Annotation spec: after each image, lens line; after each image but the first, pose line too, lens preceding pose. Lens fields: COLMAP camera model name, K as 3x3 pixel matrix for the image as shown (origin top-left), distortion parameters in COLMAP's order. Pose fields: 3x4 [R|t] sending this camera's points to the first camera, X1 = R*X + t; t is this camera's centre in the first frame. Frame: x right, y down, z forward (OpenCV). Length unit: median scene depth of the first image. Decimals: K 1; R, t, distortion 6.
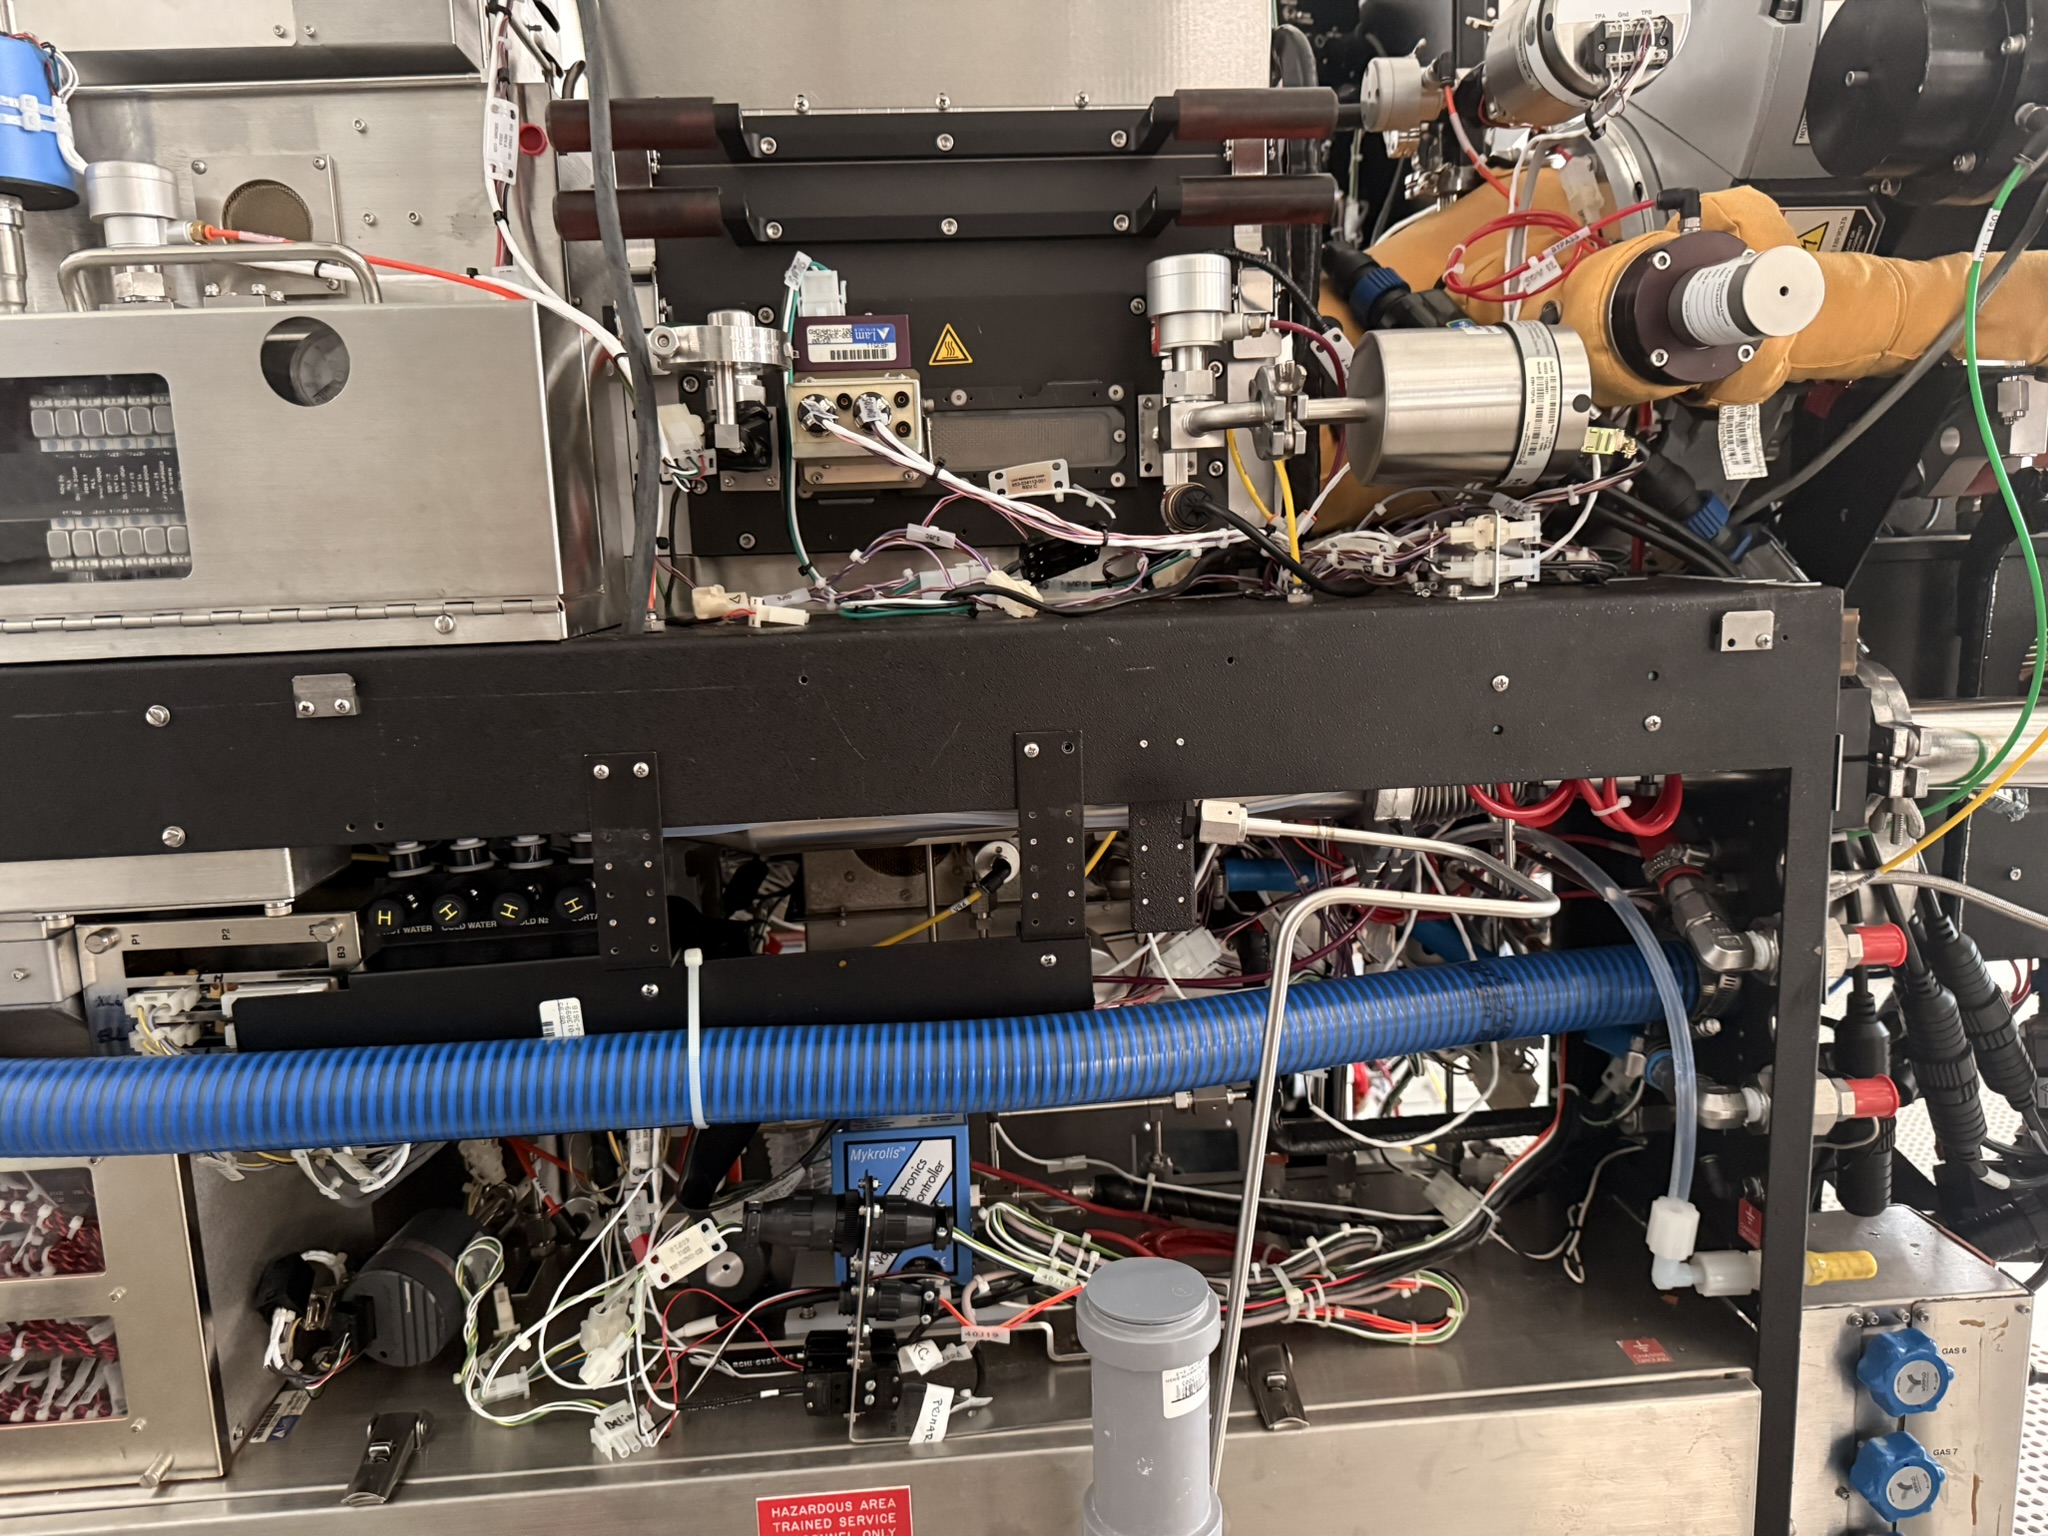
lens RADIAL K [[1439.8, 0, 1014.7], [0, 1439.8, 765.2], [0, 0, 1]] dist [0.052061, -0.065435]
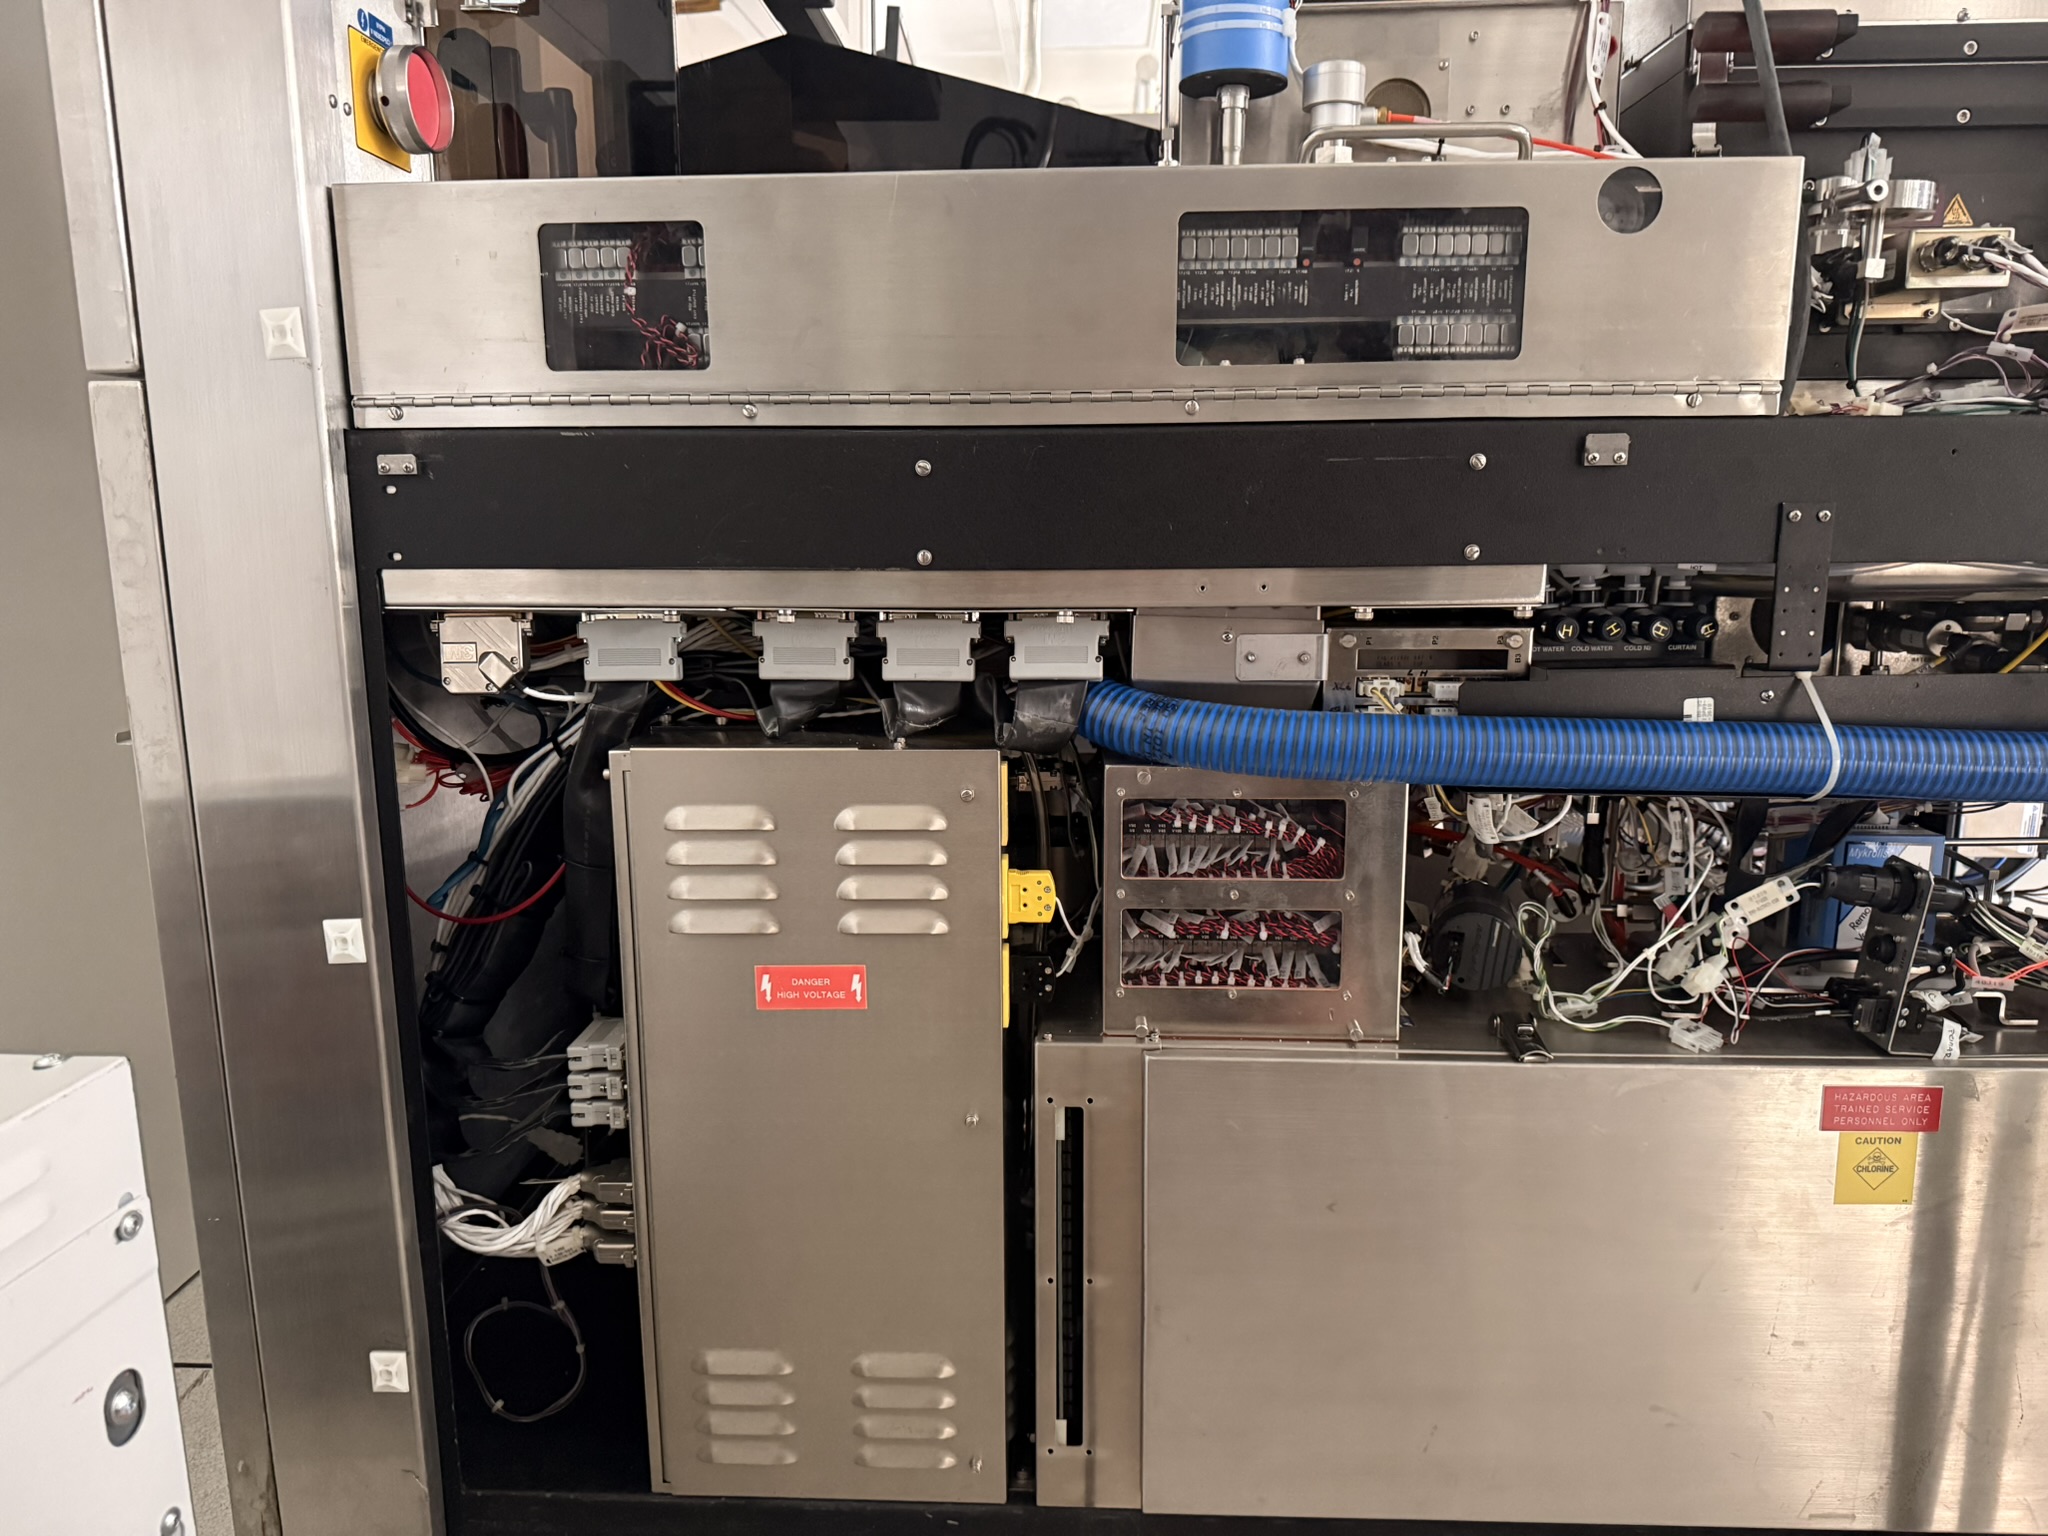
lens RADIAL K [[1439.8, 0, 1014.7], [0, 1439.8, 765.2], [0, 0, 1]] dist [0.052061, -0.065435]
pose [[0.992570, 0.055483, -0.108286, -0.761657], [-0.052472, 0.998158, 0.030462, 0.208639], [0.109777, -0.024554, 0.993653, -0.375018]]
